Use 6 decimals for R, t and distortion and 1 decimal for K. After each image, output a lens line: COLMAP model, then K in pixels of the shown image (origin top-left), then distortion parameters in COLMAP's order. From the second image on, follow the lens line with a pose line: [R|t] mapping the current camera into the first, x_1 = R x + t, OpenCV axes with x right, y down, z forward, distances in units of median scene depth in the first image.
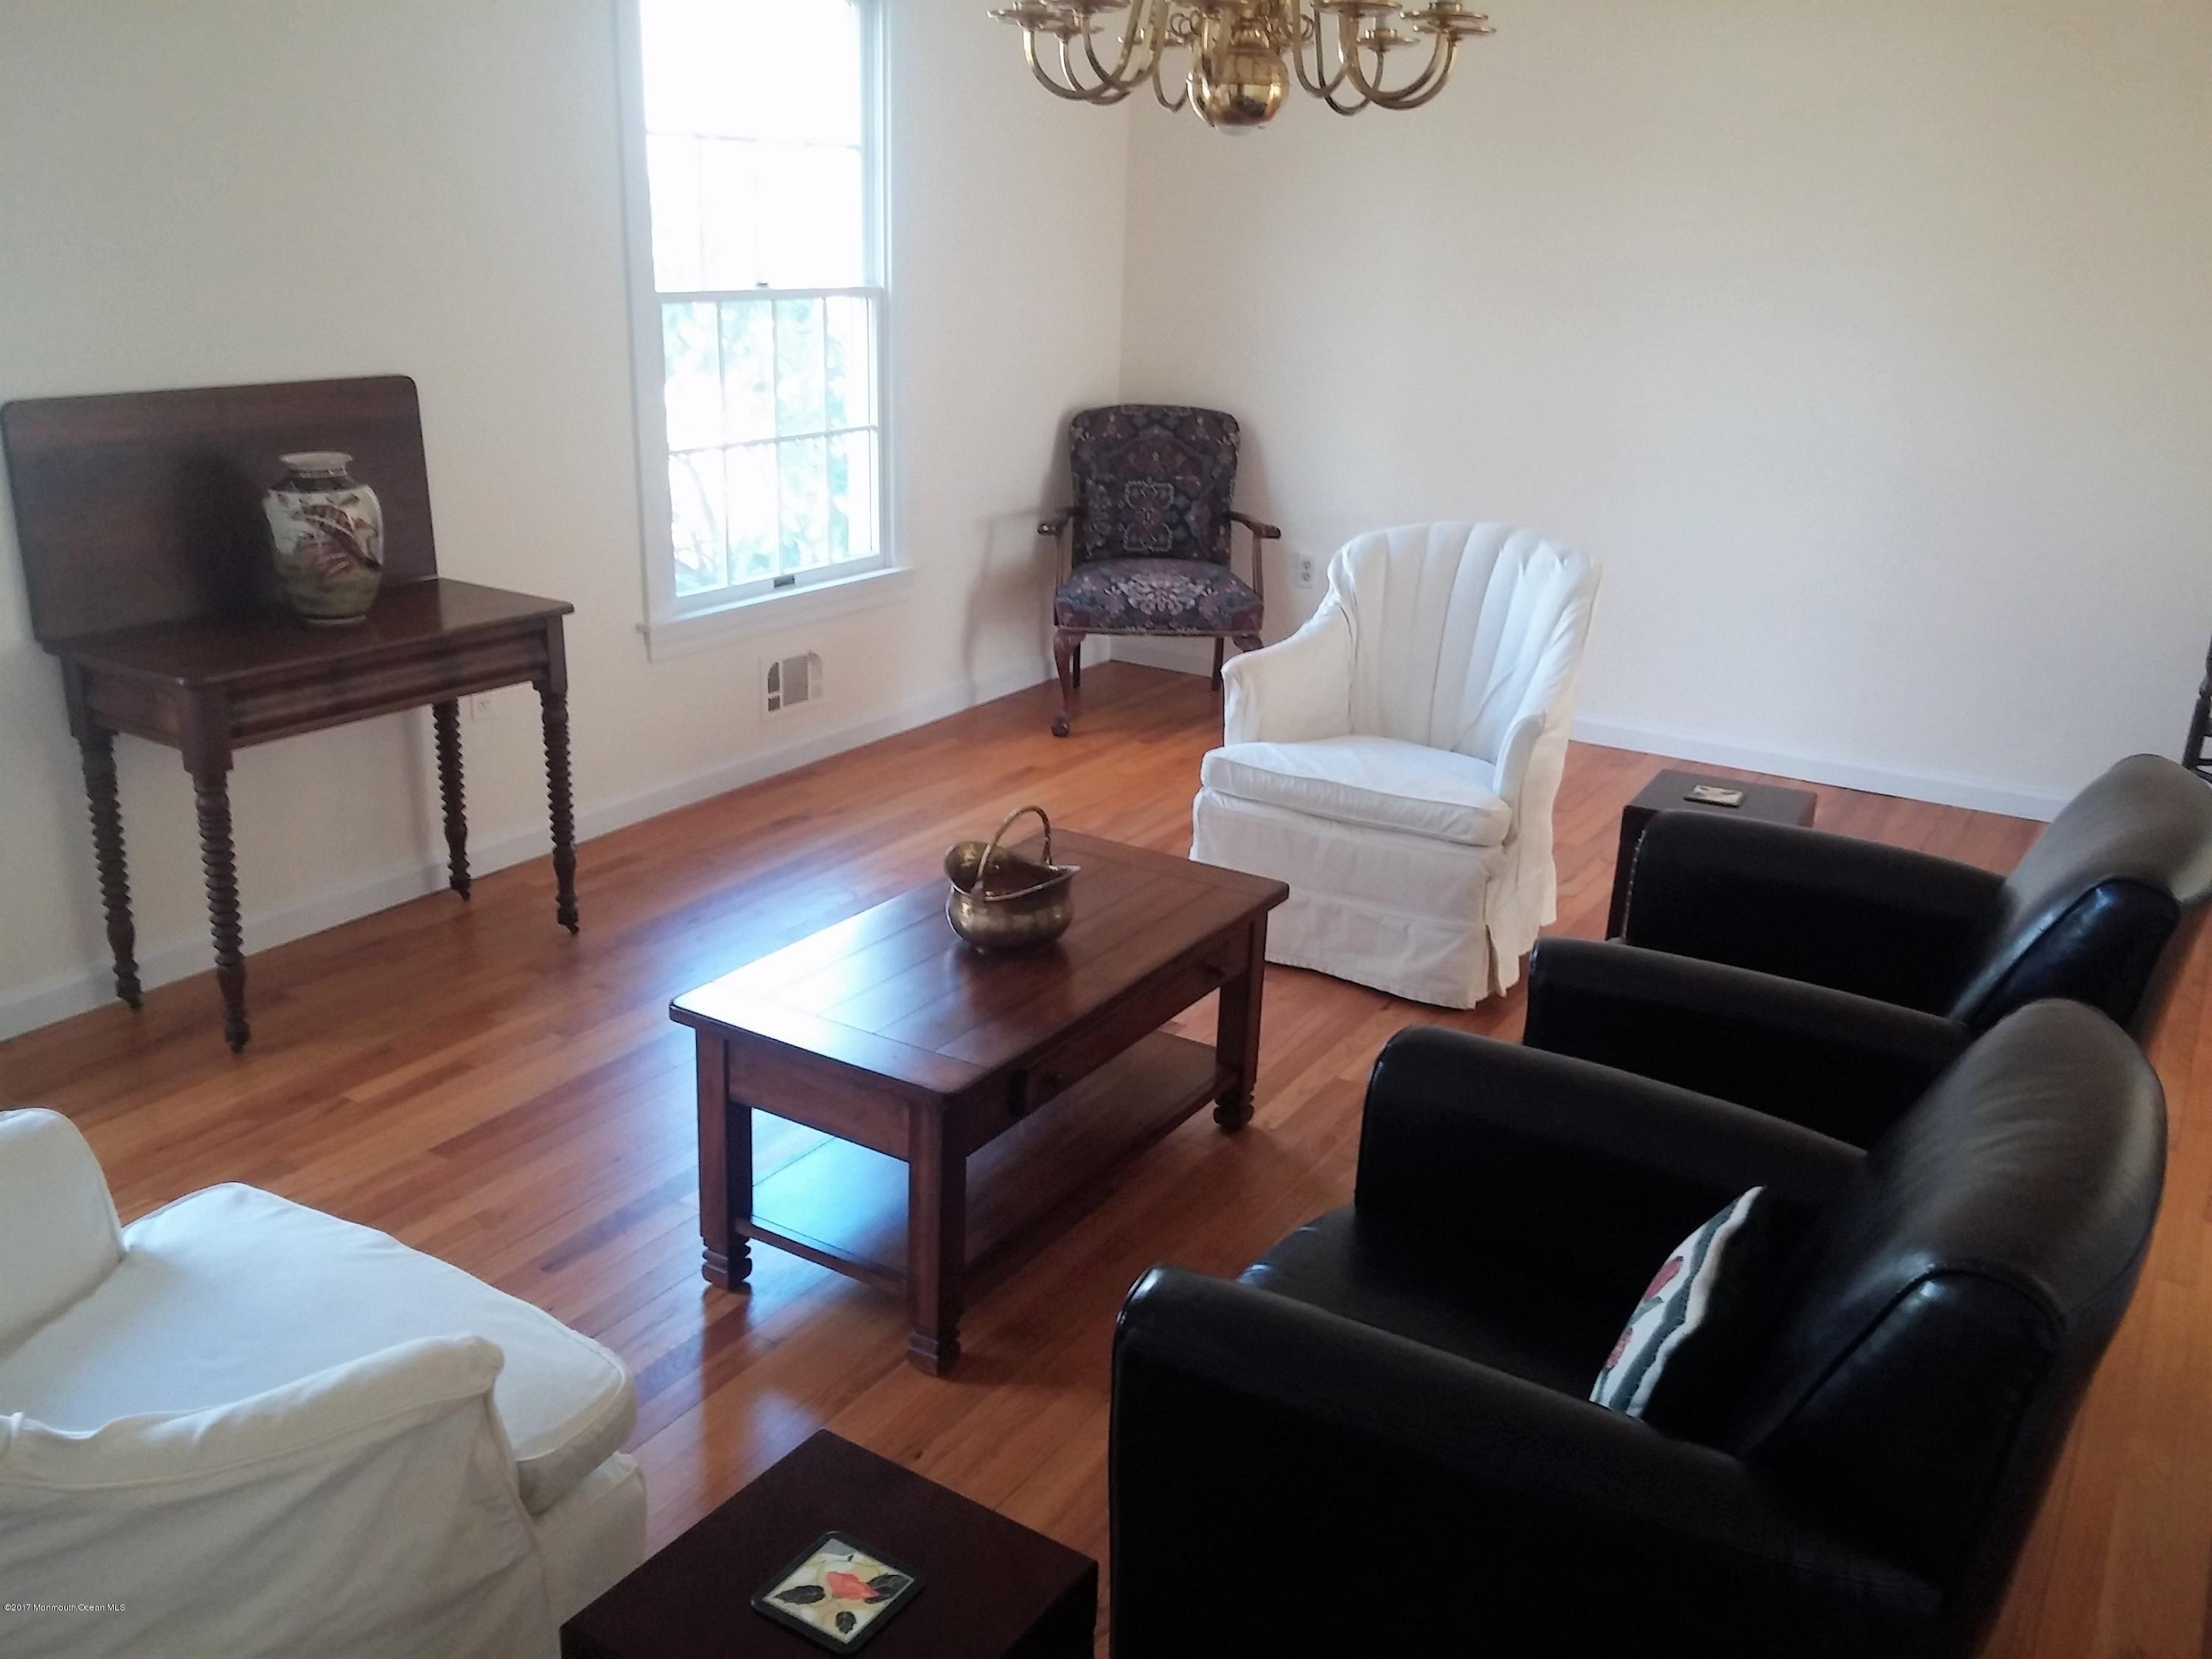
lens RADIAL K [[1889.3, 0, 1125.1], [0, 1889.3, 856.6], [0, 0, 1]] dist [0.091601, -0.111934]
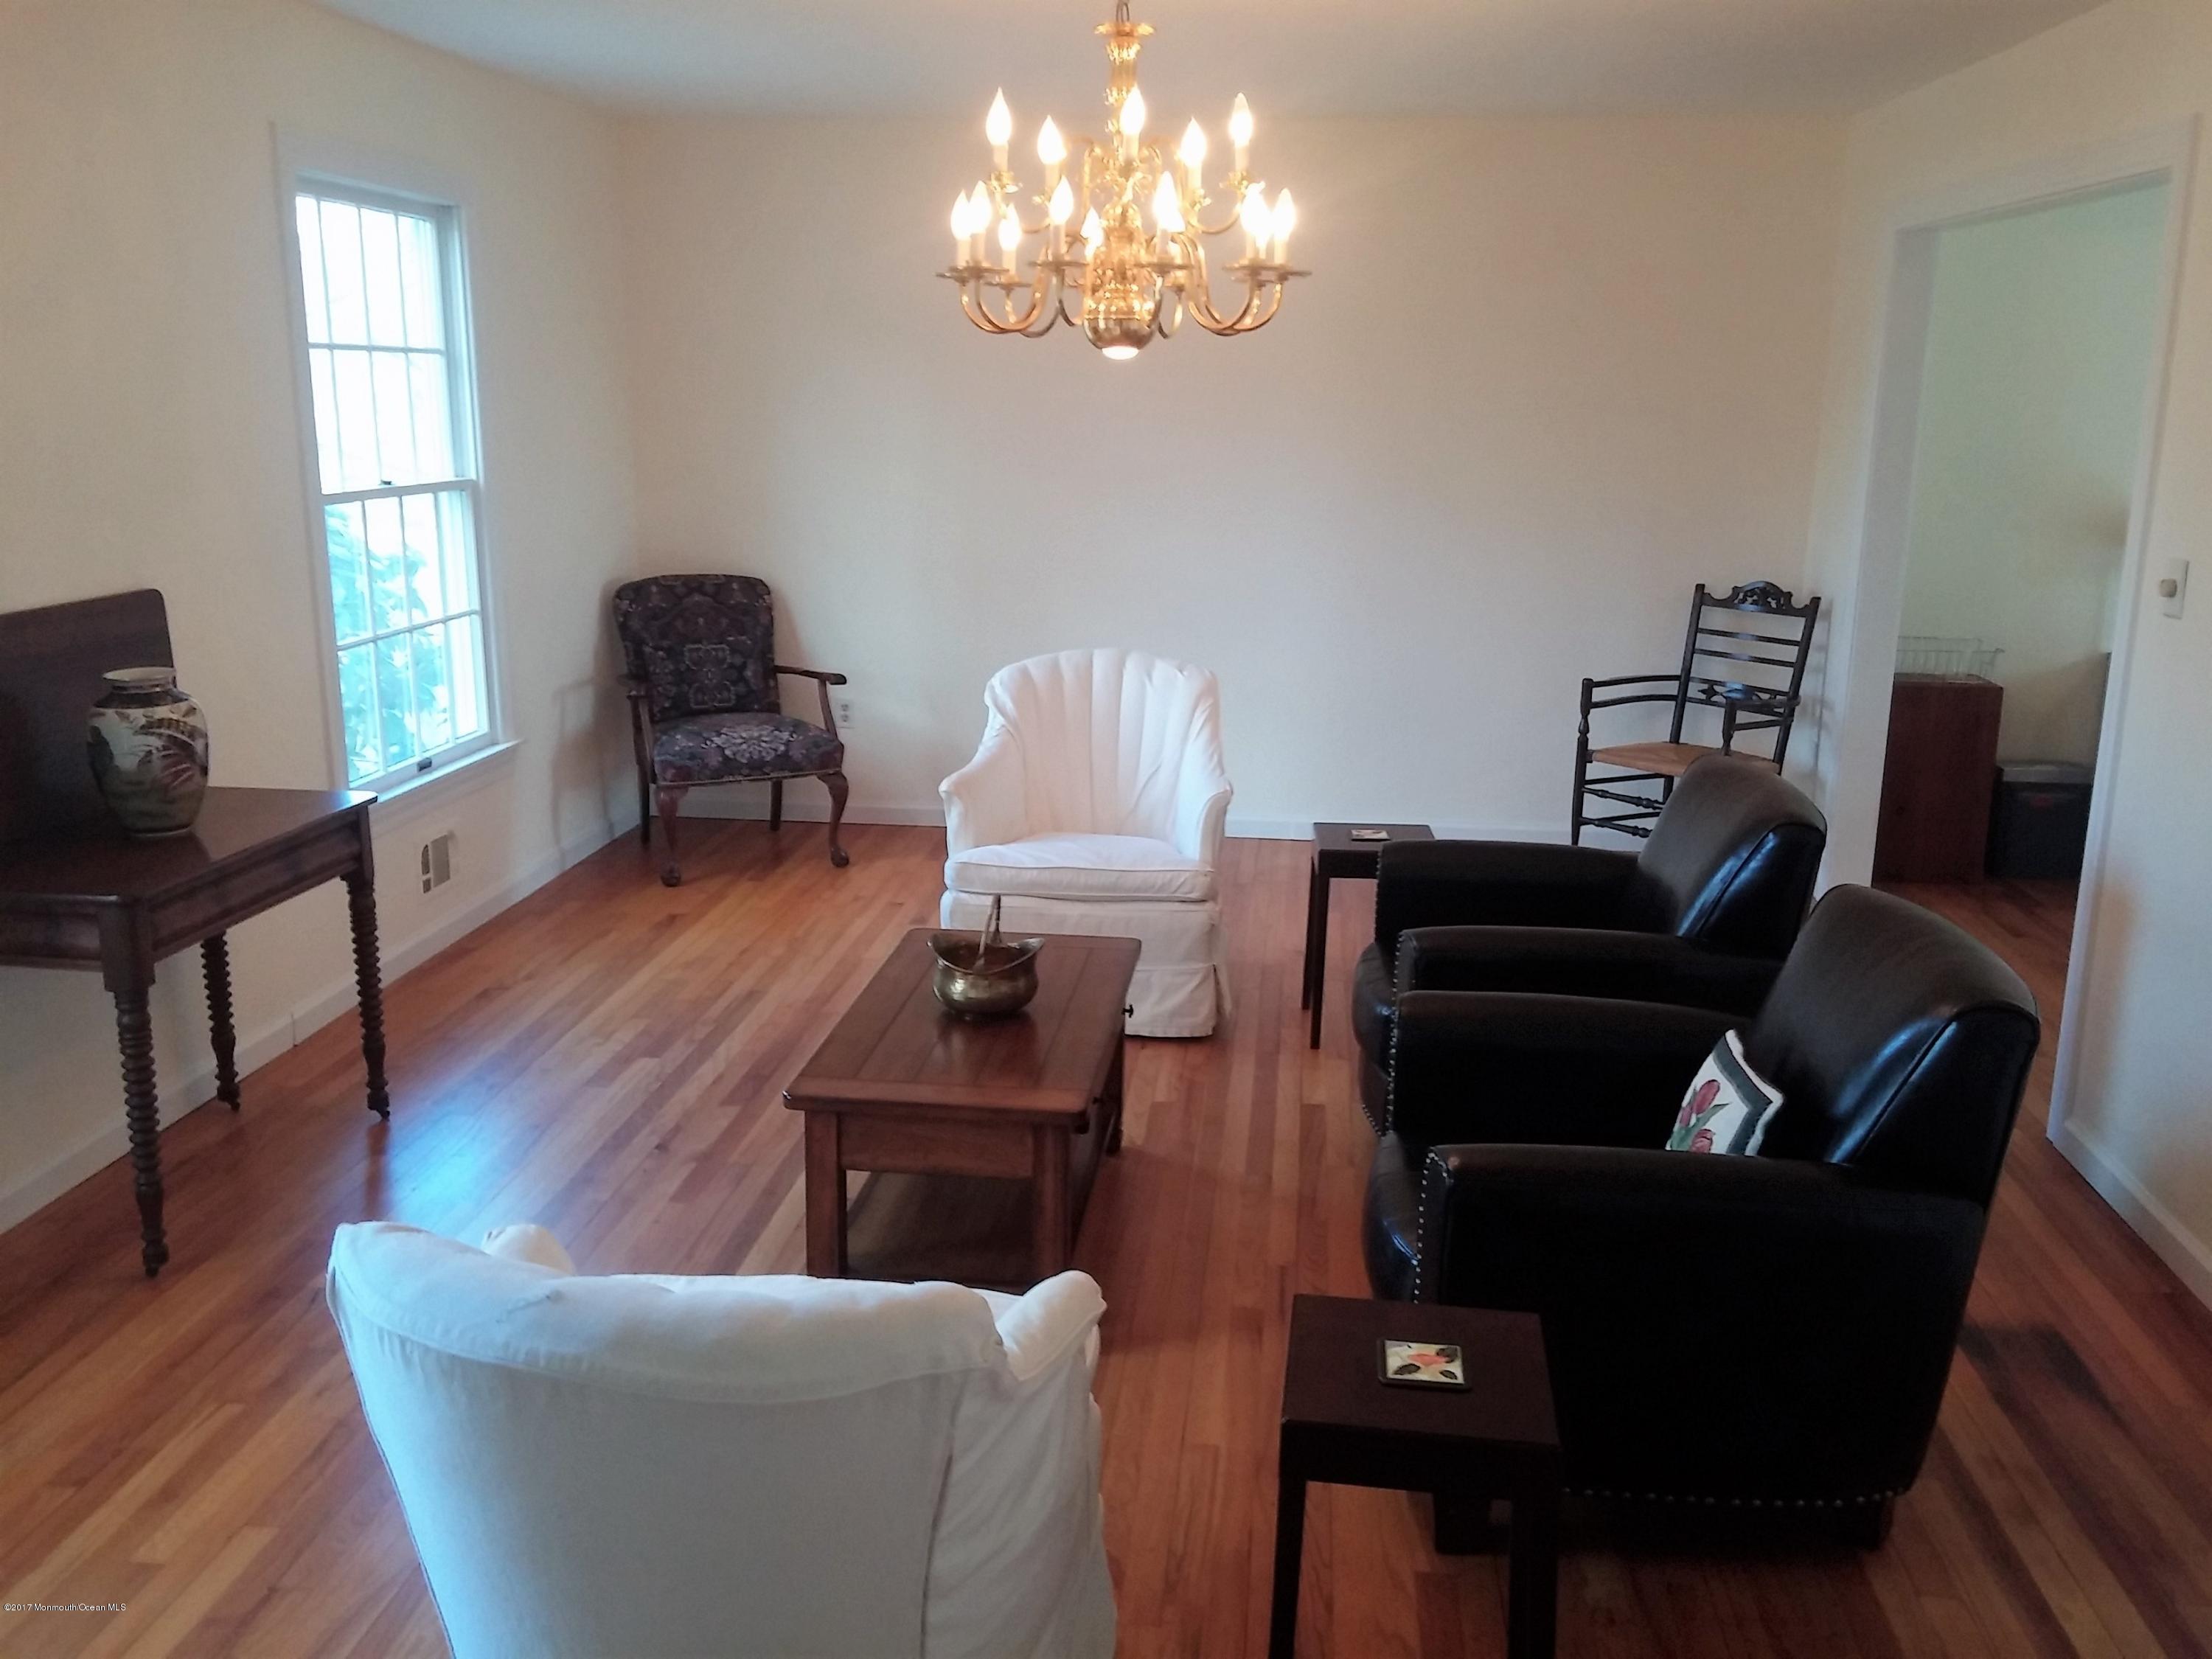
lens RADIAL K [[1889.3, 0, 1123.6], [0, 1889.3, 850.2], [0, 0, 1]] dist [0.091601, -0.111934]
pose [[0.906094, -0.126172, 0.403824, -0.299366], [0.159313, 0.985992, -0.049397, 0.012277], [-0.391934, 0.109093, 0.913502, -0.090782]]
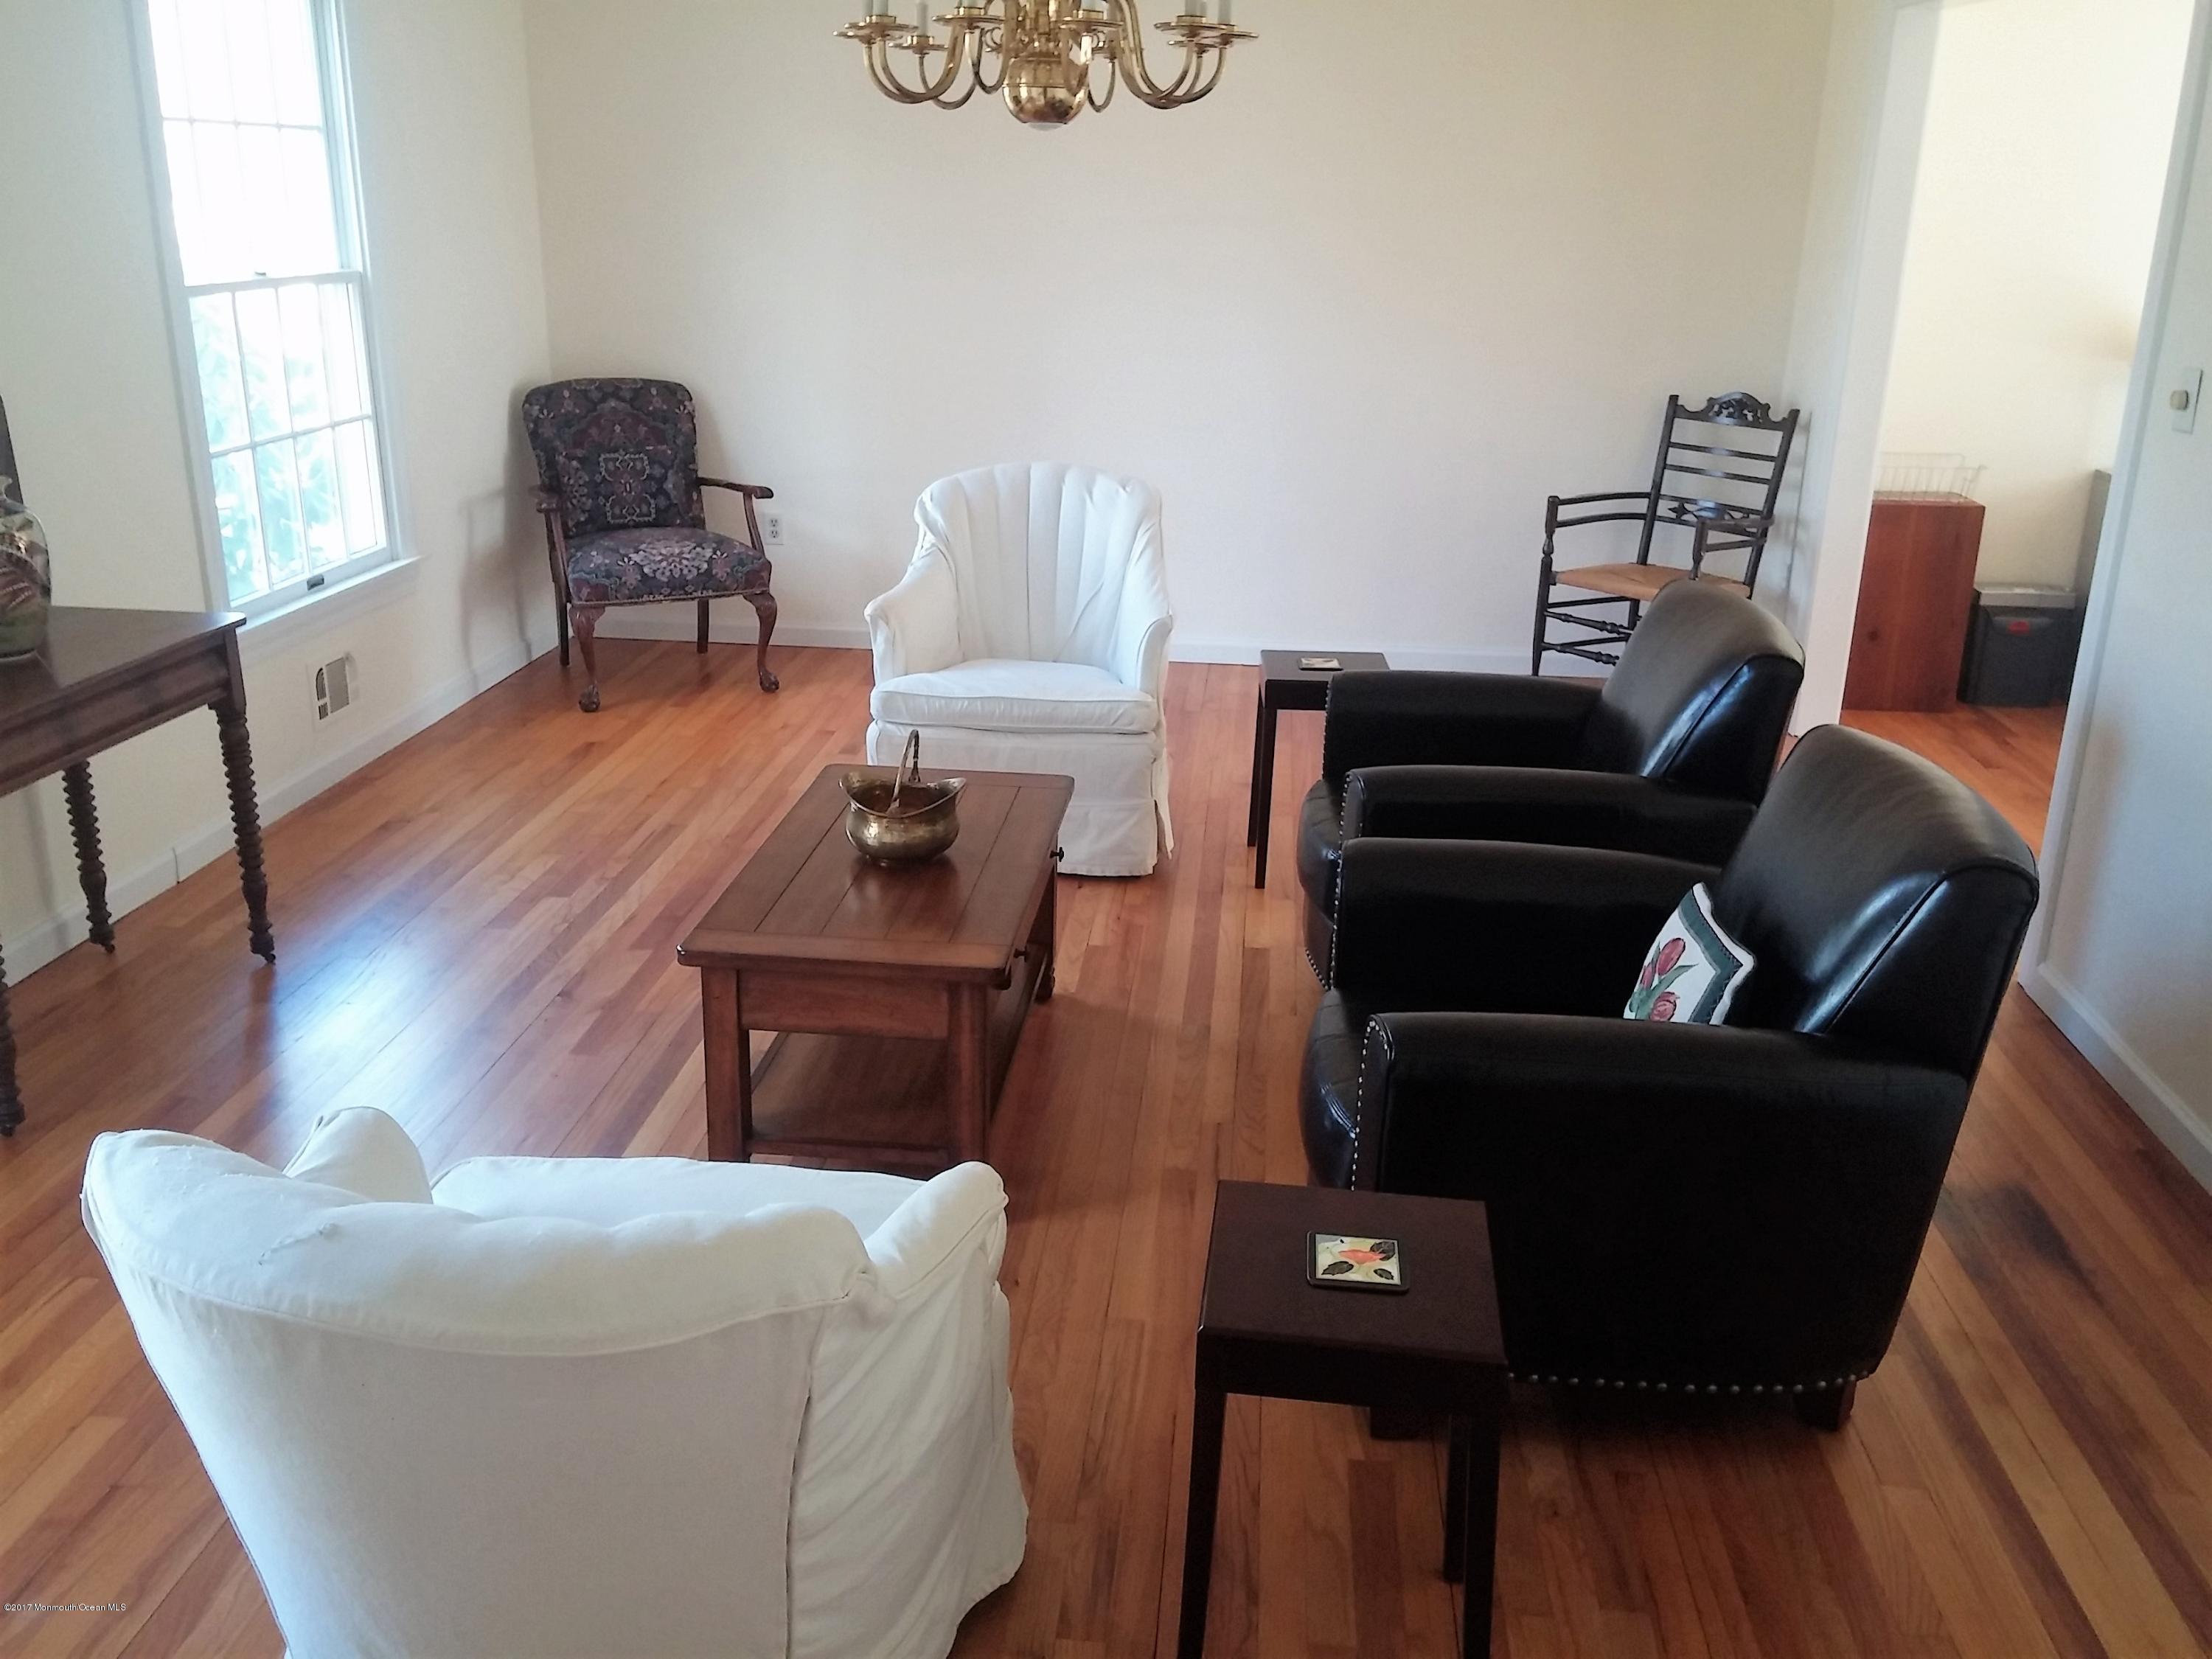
lens RADIAL K [[1889.3, 0, 1116.3], [0, 1889.3, 830.4], [0, 0, 1]] dist [0.091601, -0.111934]
pose [[0.899547, -0.158888, 0.406903, -0.264348], [0.156990, 0.986858, 0.038290, 0.005215], [-0.407639, 0.029436, 0.912669, -0.045682]]
